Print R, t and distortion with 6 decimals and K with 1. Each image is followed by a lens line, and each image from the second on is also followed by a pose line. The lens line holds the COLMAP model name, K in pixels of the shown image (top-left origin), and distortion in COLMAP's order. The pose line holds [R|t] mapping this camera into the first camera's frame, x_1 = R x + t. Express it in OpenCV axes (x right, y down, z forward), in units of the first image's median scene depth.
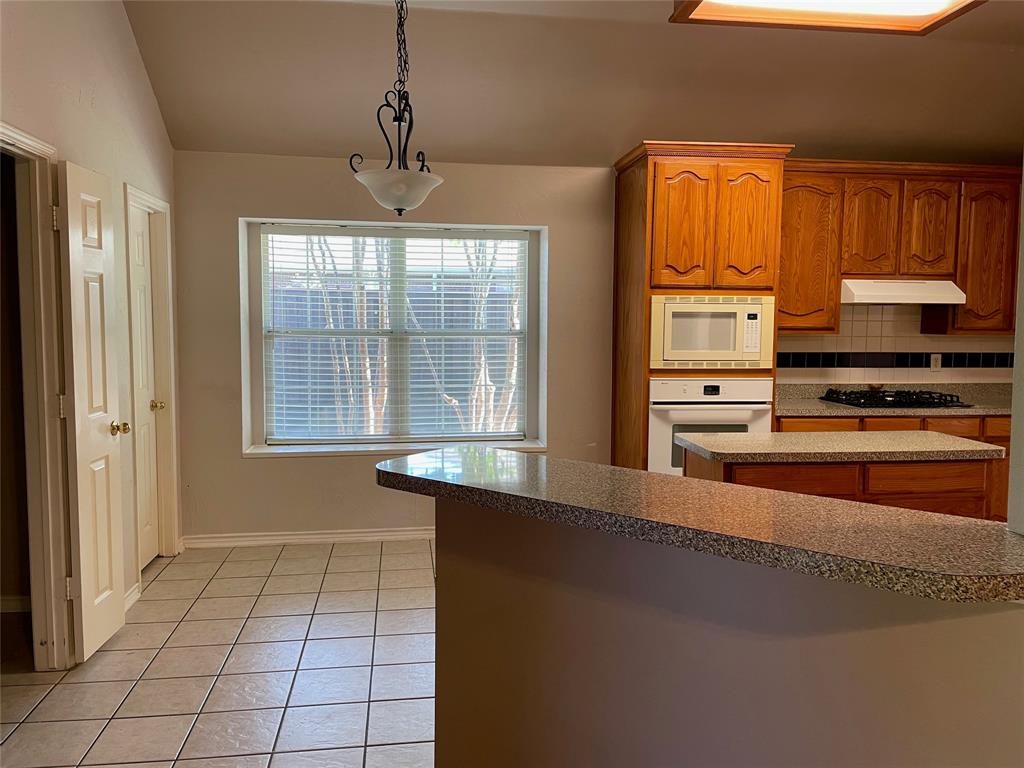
lens RADIAL K [[776.1, 0, 512.0], [0, 776.1, 384.0], [0, 0, 1]] dist [0.037802, -0.001242]
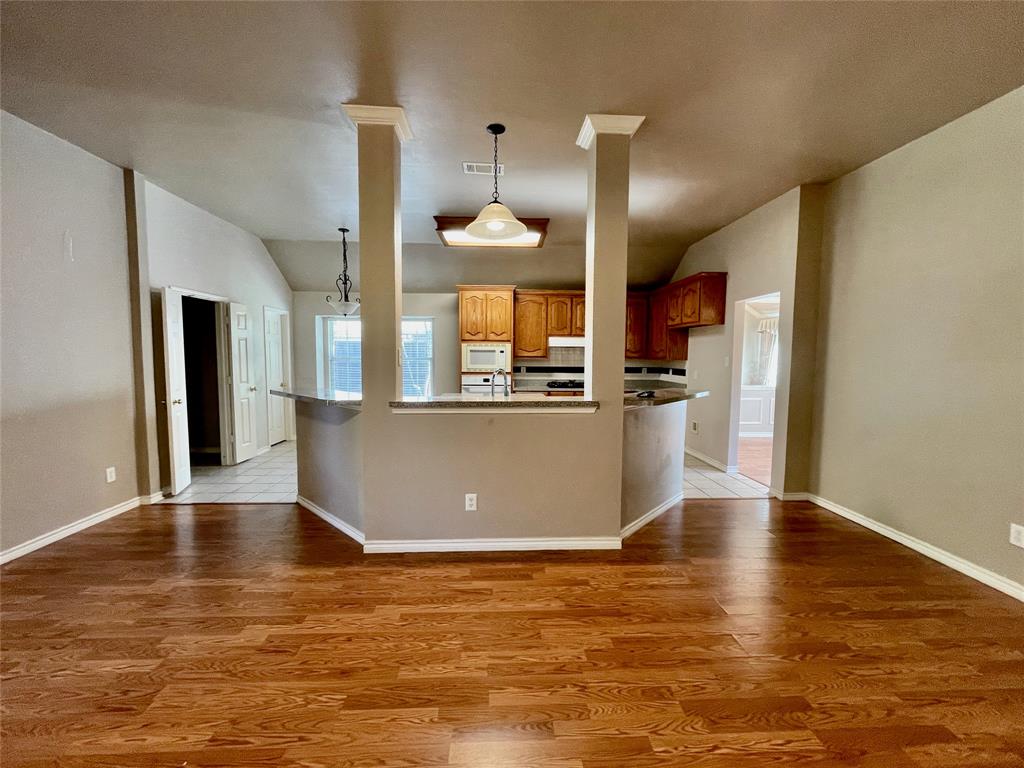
lens RADIAL K [[412.6, 0, 512.0], [0, 412.6, 384.0], [0, 0, 1]] dist [0.000230, 0.000041]
pose [[0.995586, 0.008846, -0.093432, 0.471853], [-0.009711, 0.999914, -0.008809, 0.031677], [0.093346, 0.009678, 0.995587, -0.353442]]
